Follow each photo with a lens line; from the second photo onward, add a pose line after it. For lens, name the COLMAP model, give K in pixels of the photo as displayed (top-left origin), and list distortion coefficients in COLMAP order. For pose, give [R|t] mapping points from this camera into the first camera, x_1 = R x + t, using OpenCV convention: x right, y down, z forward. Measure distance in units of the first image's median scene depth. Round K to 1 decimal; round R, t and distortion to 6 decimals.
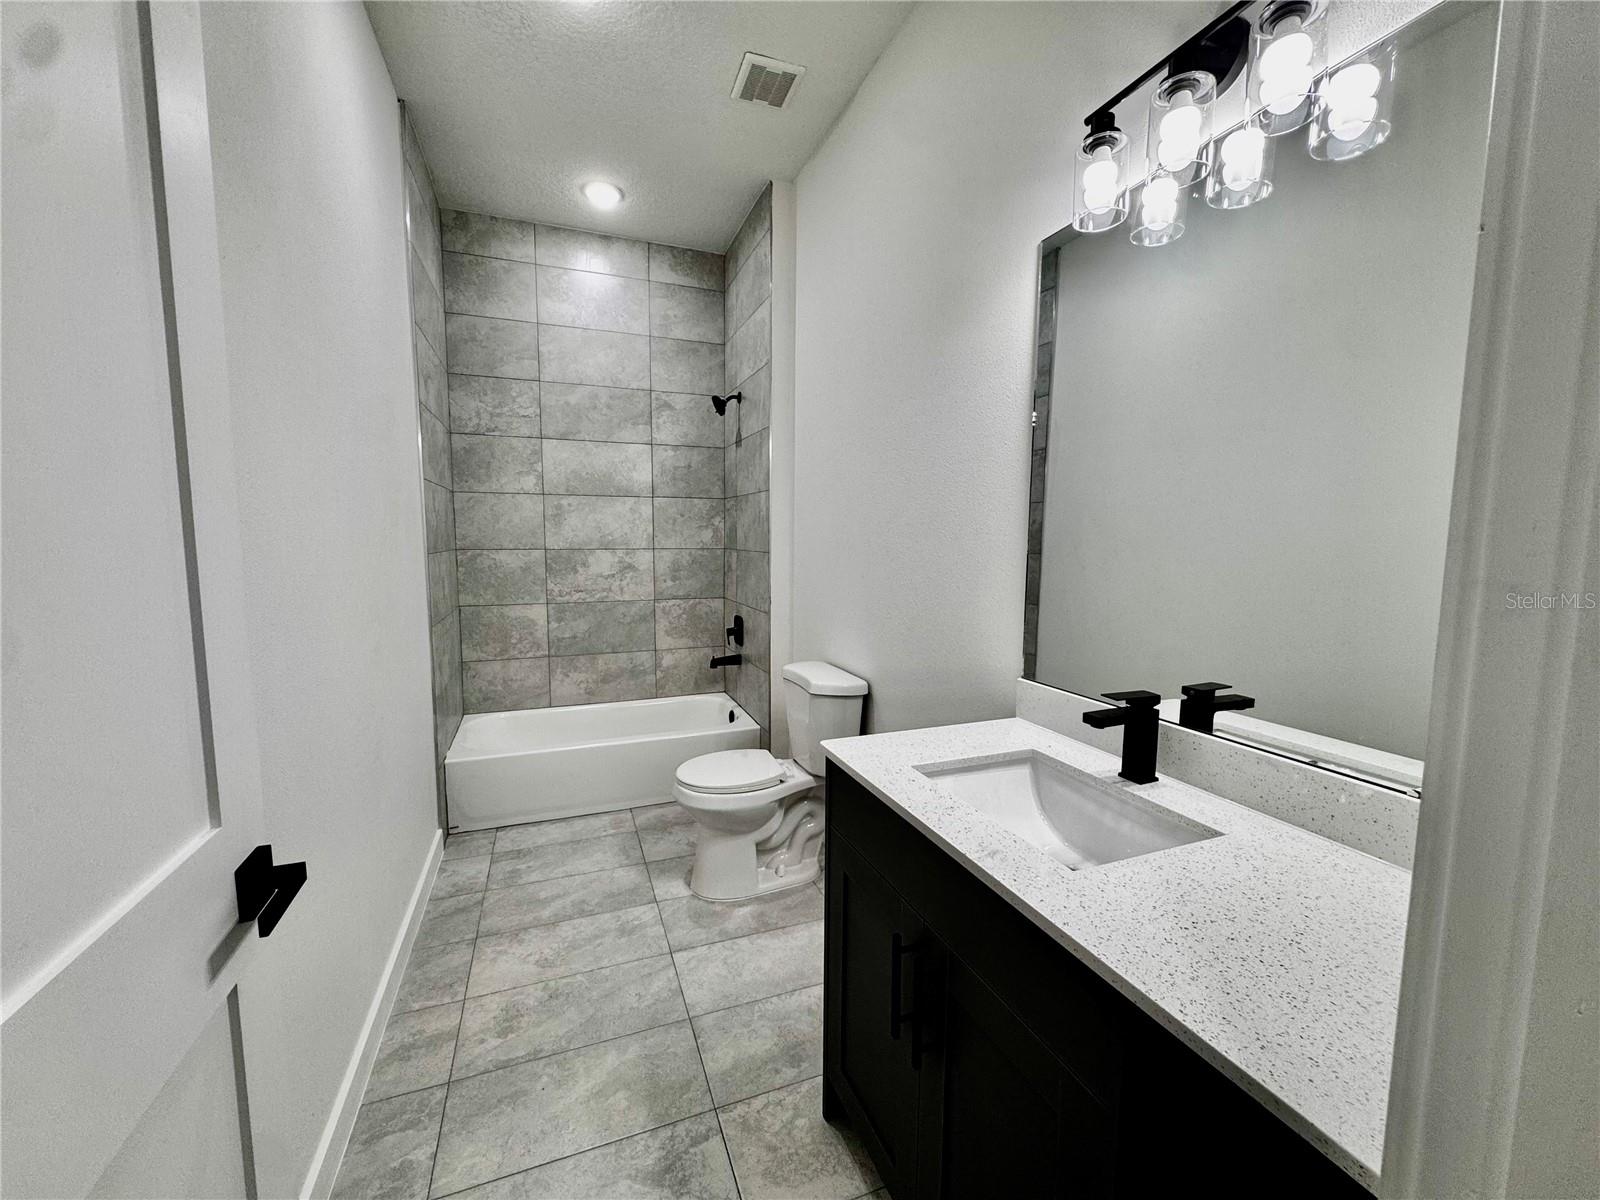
lens RADIAL K [[637.3, 0, 806.5], [0, 637.3, 599.7], [0, 0, 1]] dist [-0.005834, 0.000954]
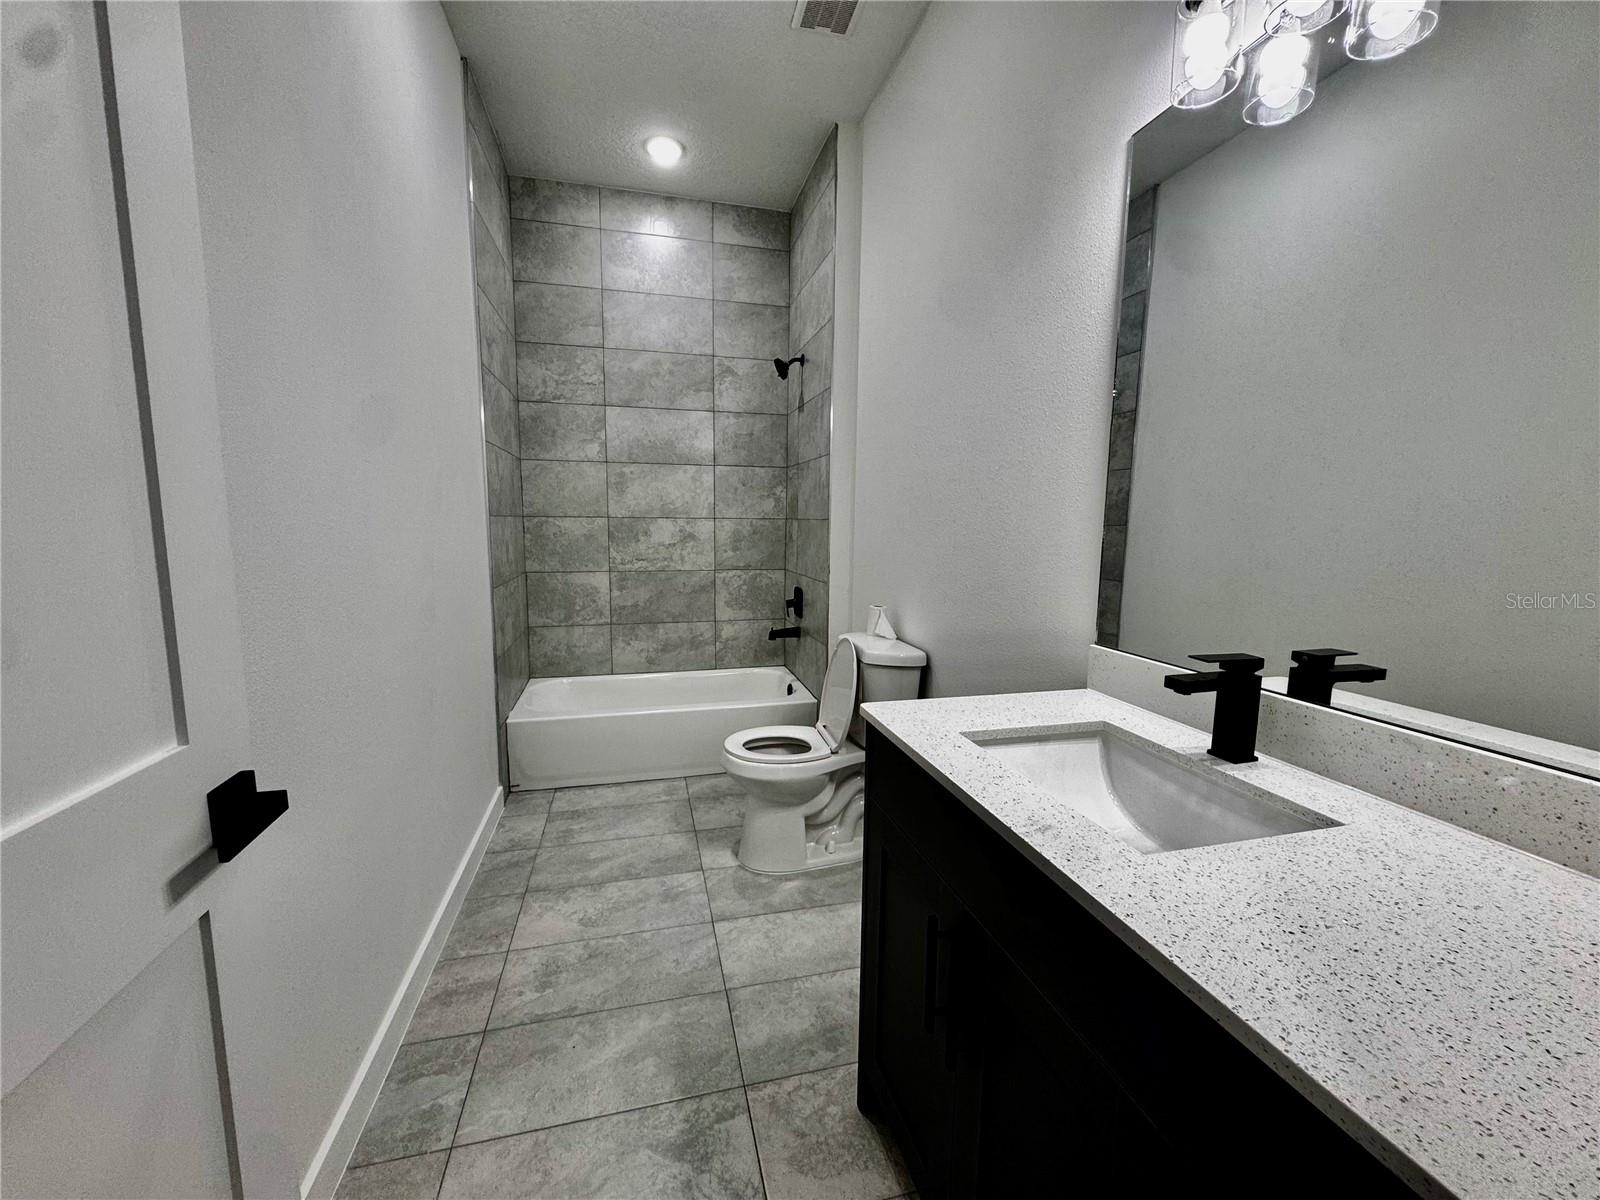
lens RADIAL K [[637.3, 0, 806.1], [0, 637.3, 600.3], [0, 0, 1]] dist [-0.005834, 0.000954]
pose [[0.993047, 0.019050, -0.116163, 0.045129], [-0.016218, 0.999549, 0.025277, 0.050612], [0.116593, -0.023217, 0.992908, 0.084541]]
